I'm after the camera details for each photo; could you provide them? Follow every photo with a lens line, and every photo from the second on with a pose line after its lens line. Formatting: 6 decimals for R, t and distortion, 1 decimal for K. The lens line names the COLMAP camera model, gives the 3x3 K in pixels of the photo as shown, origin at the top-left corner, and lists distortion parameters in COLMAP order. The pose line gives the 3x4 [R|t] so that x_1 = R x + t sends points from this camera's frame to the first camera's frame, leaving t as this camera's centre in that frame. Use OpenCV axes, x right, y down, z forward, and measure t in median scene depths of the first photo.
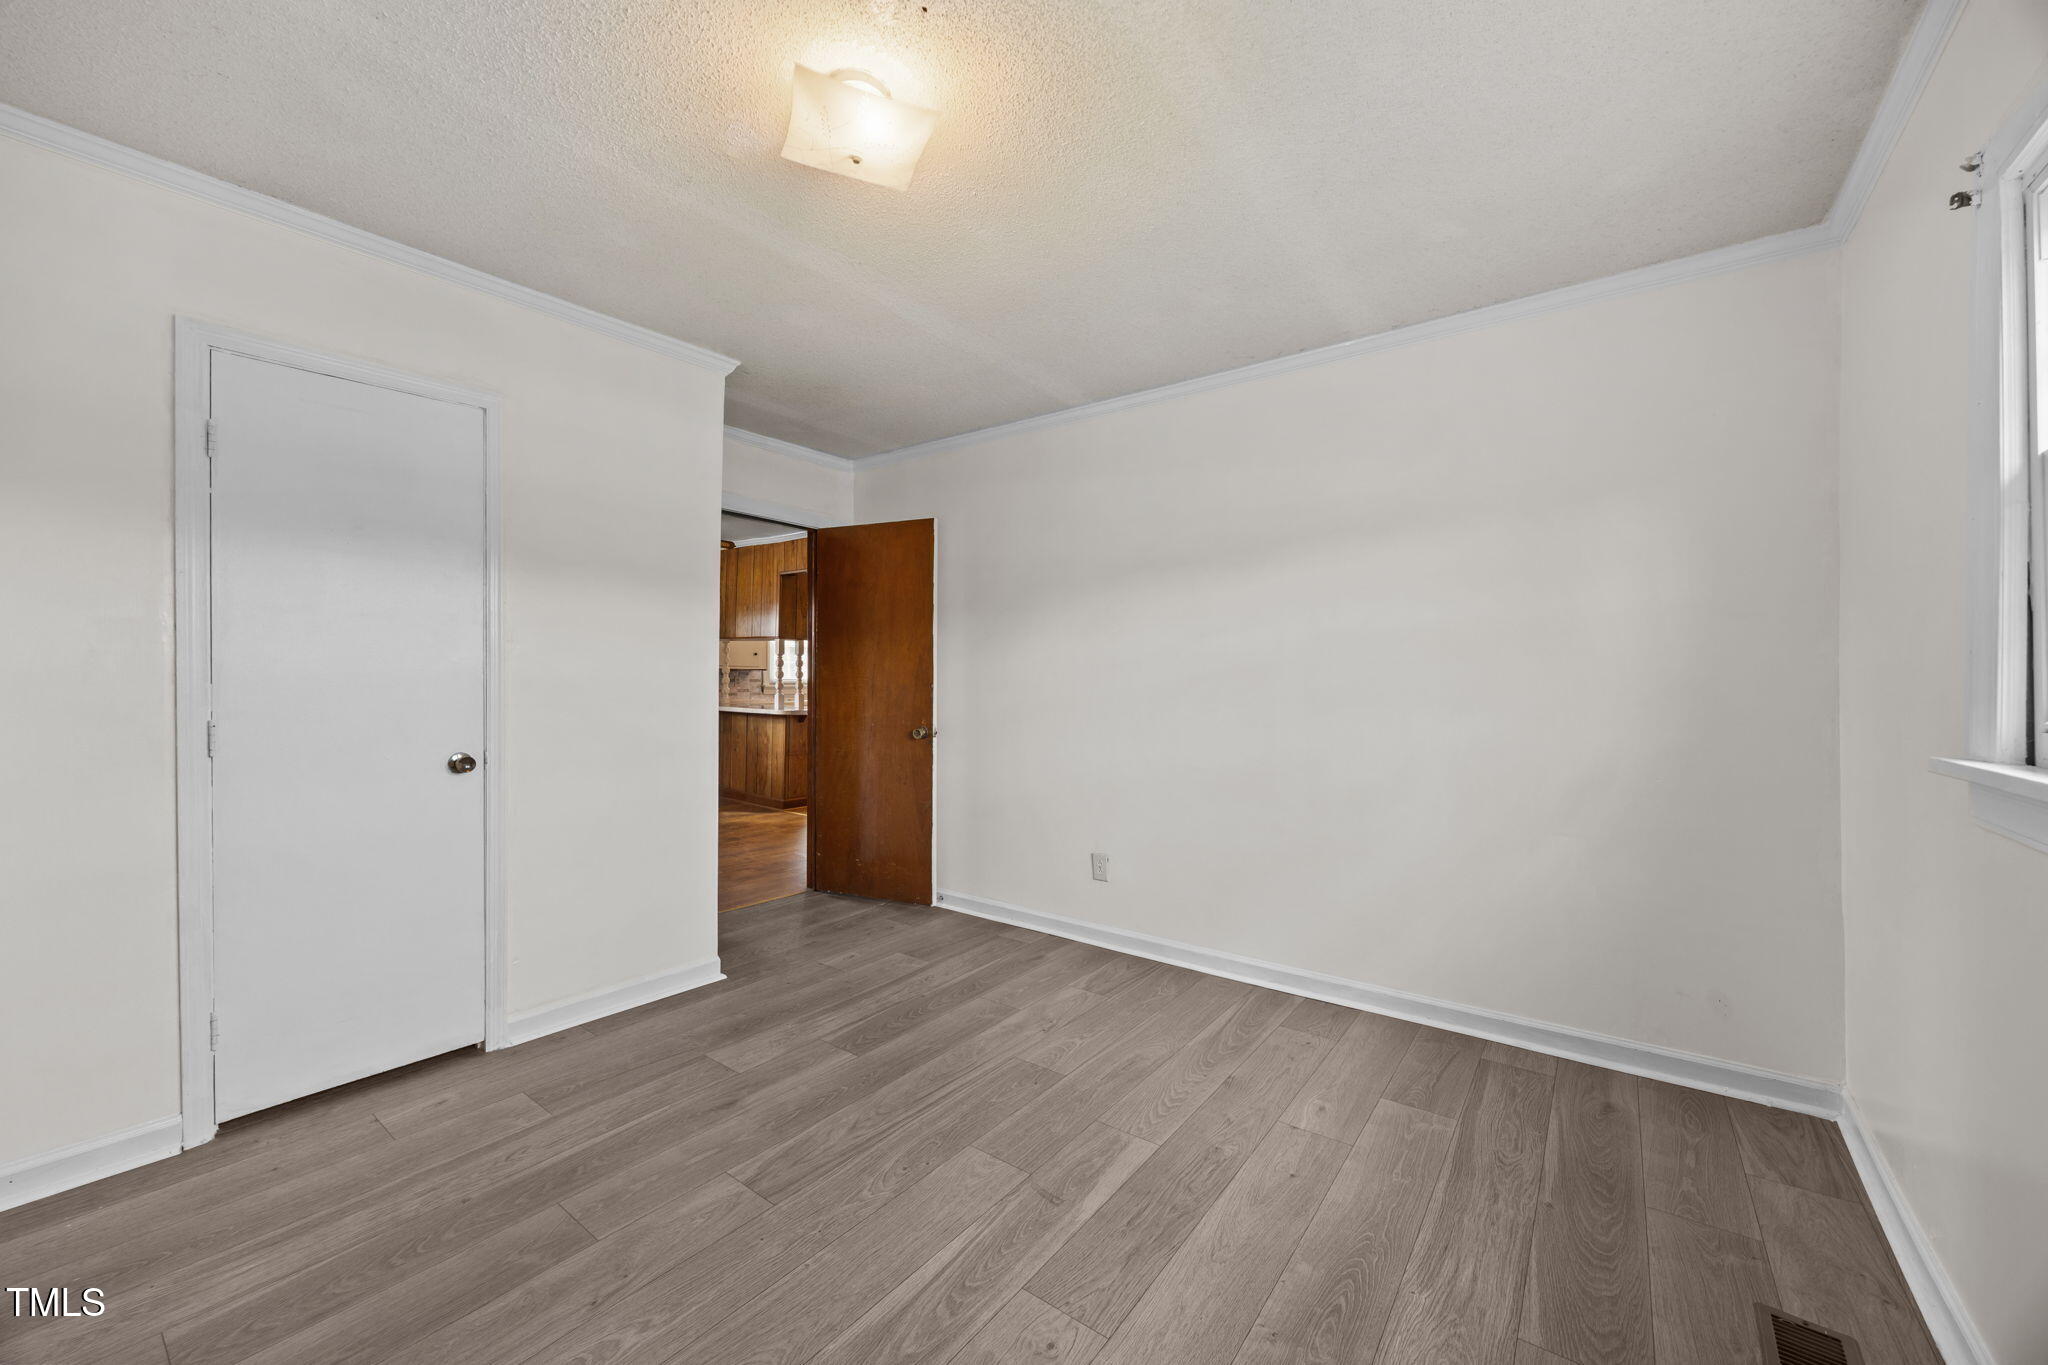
lens RADIAL K [[775.2, 0, 1034.5], [0, 775.2, 619.0], [0, 0, 1]] dist [-0.000882, 0.000270]
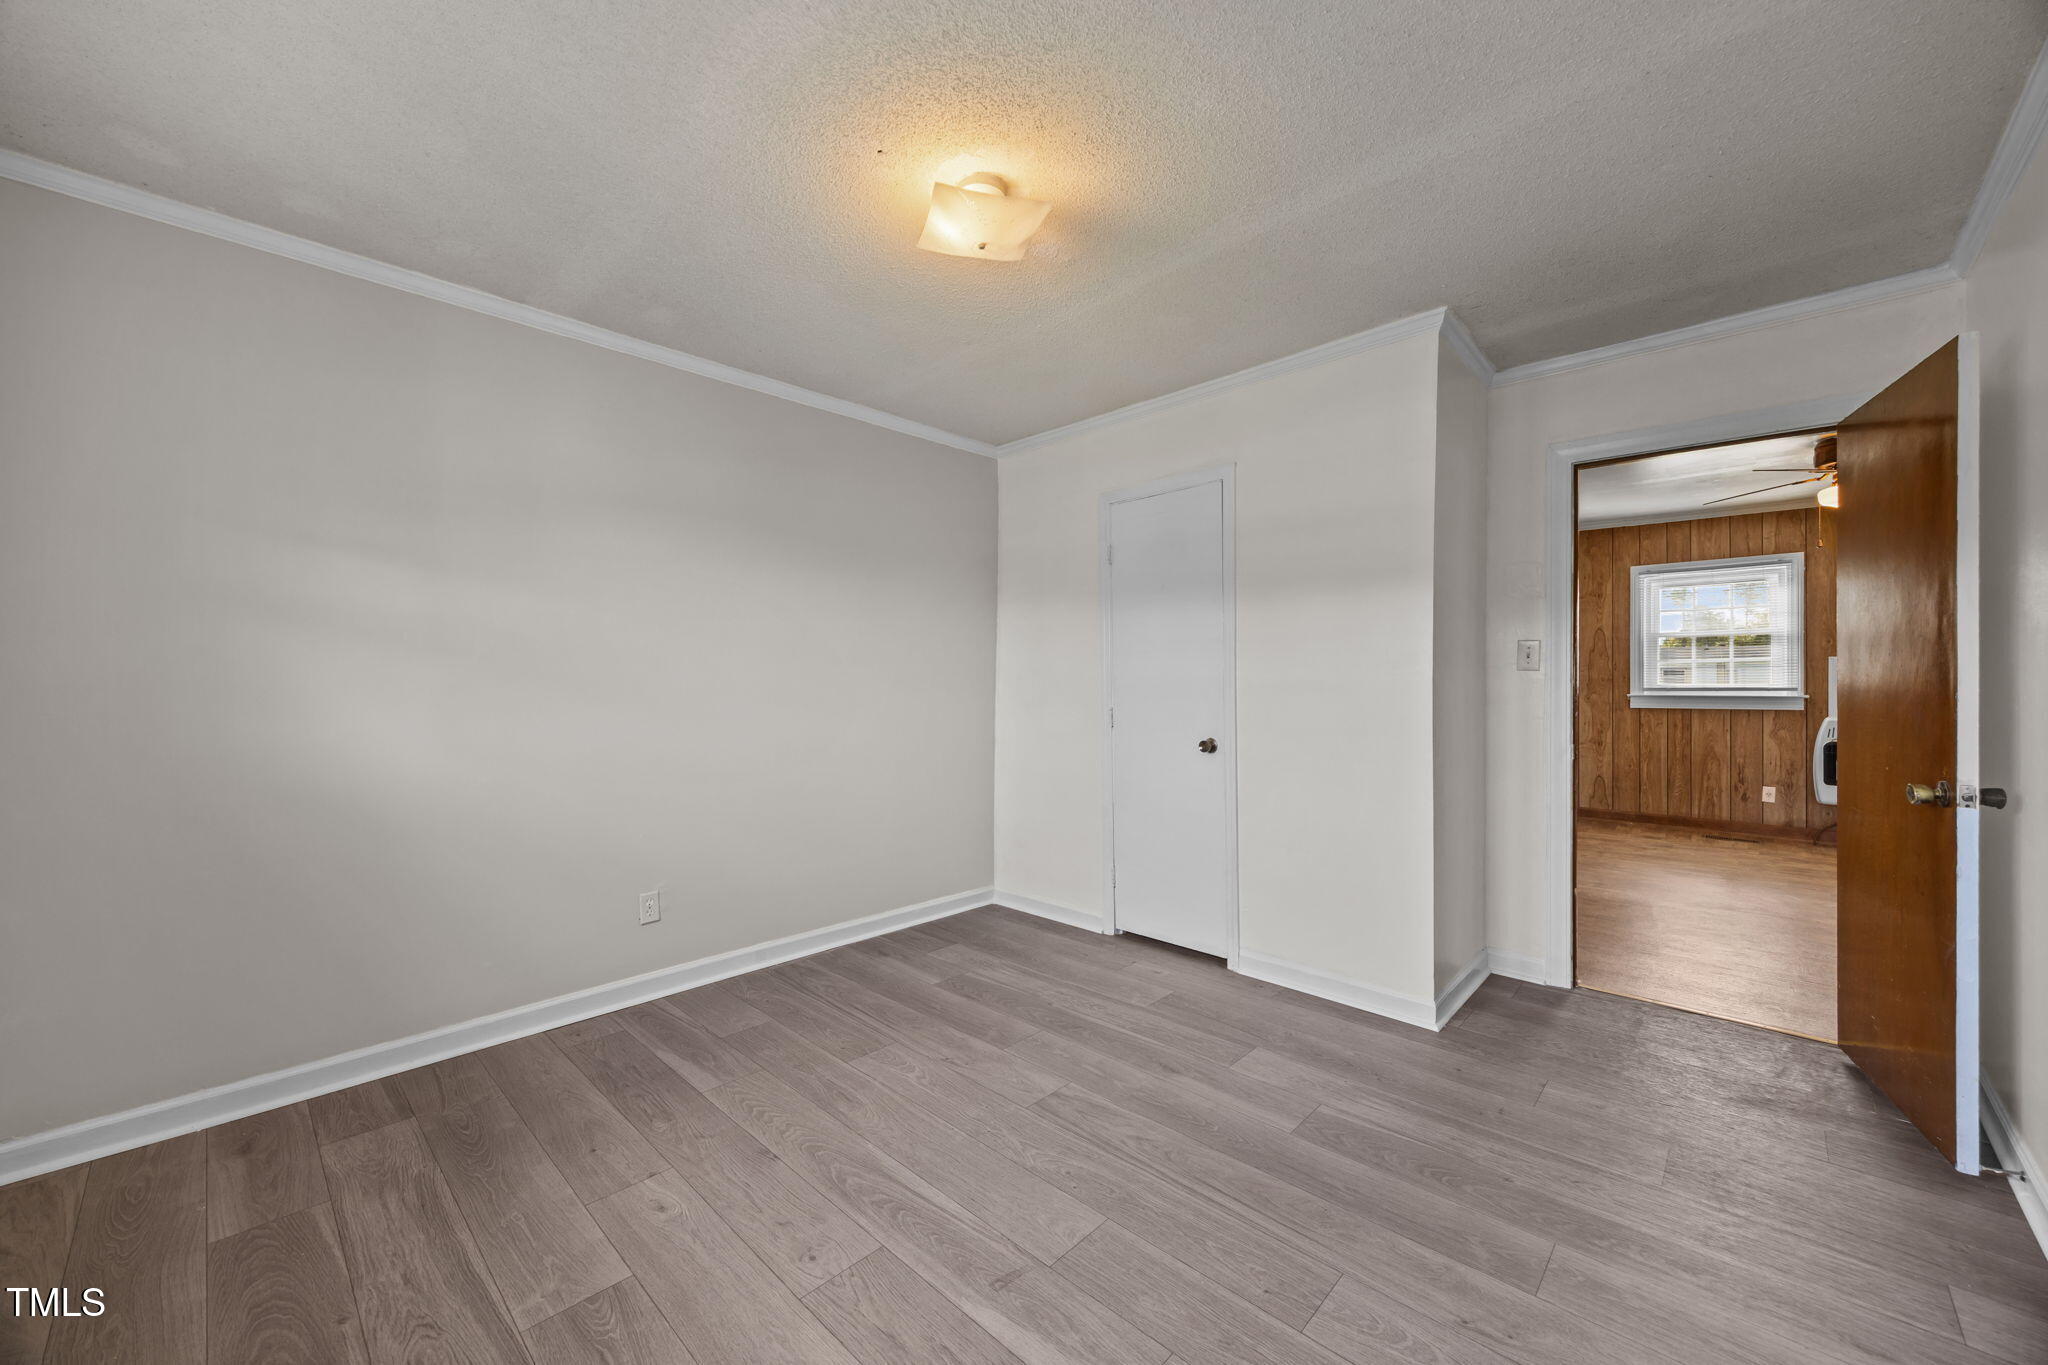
lens RADIAL K [[790.1, 0, 1027.7], [0, 790.1, 687.0], [0, 0, 1]] dist [0.001972, 0.000207]
pose [[-0.126735, 0.000639, -0.991936, 0.833796], [0.080615, 0.996699, -0.009658, 0.094203], [0.988655, -0.081189, -0.126368, 1.115570]]
